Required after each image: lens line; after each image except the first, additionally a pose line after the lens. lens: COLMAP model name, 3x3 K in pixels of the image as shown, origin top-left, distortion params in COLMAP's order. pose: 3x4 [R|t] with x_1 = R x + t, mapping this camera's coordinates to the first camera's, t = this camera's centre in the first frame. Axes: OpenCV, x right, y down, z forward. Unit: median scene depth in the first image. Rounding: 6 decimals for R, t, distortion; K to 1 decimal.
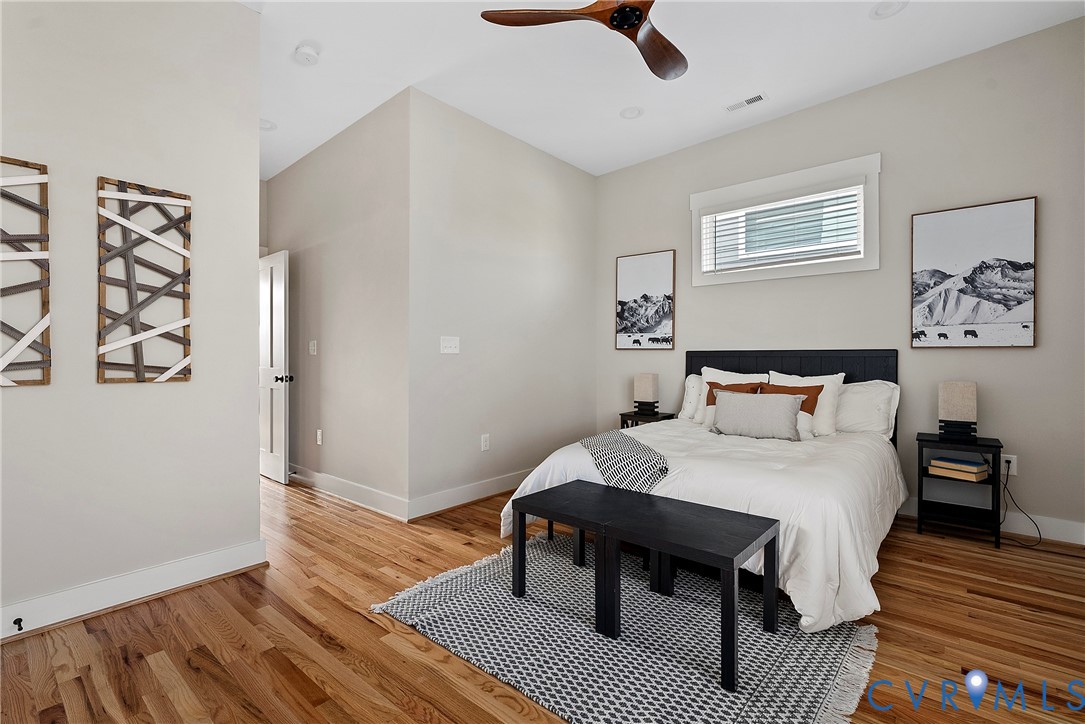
lens RADIAL K [[494.8, 0, 538.8], [0, 494.8, 360.5], [0, 0, 1]] dist [-0.005971, 0.002755]
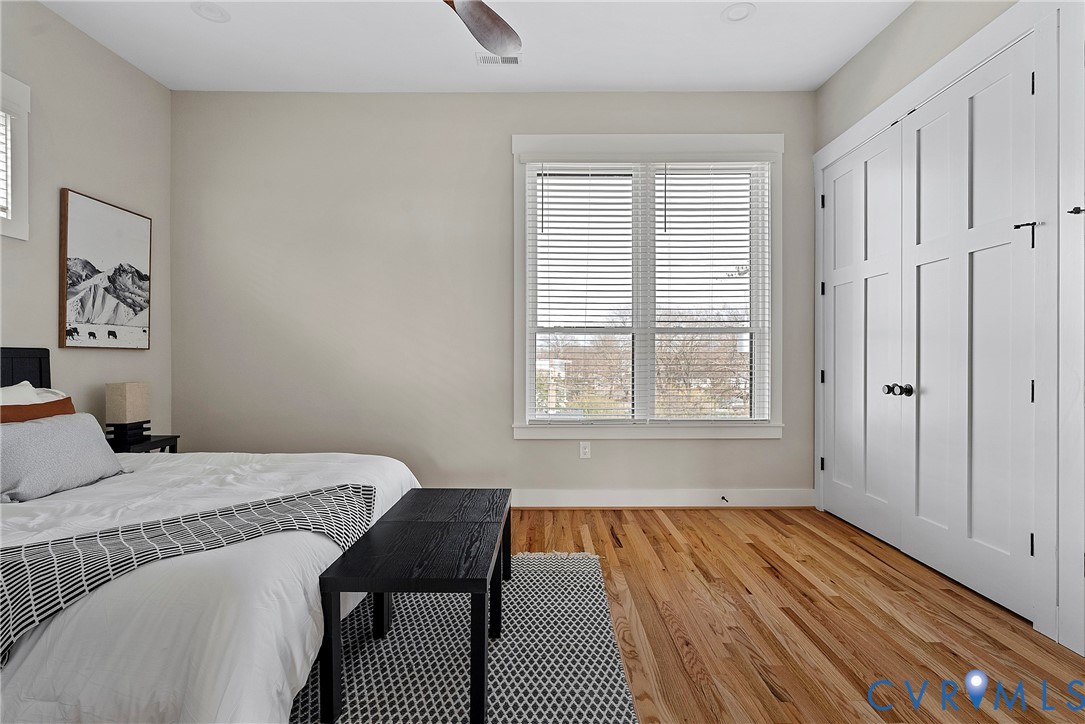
lens RADIAL K [[494.8, 0, 537.6], [0, 494.8, 363.0], [0, 0, 1]] dist [-0.005971, 0.002755]
pose [[-0.654627, -0.009497, 0.755892, -0.429478], [0.002135, 0.999894, 0.014412, -0.009754], [-0.755949, 0.011049, -0.654537, 1.008904]]
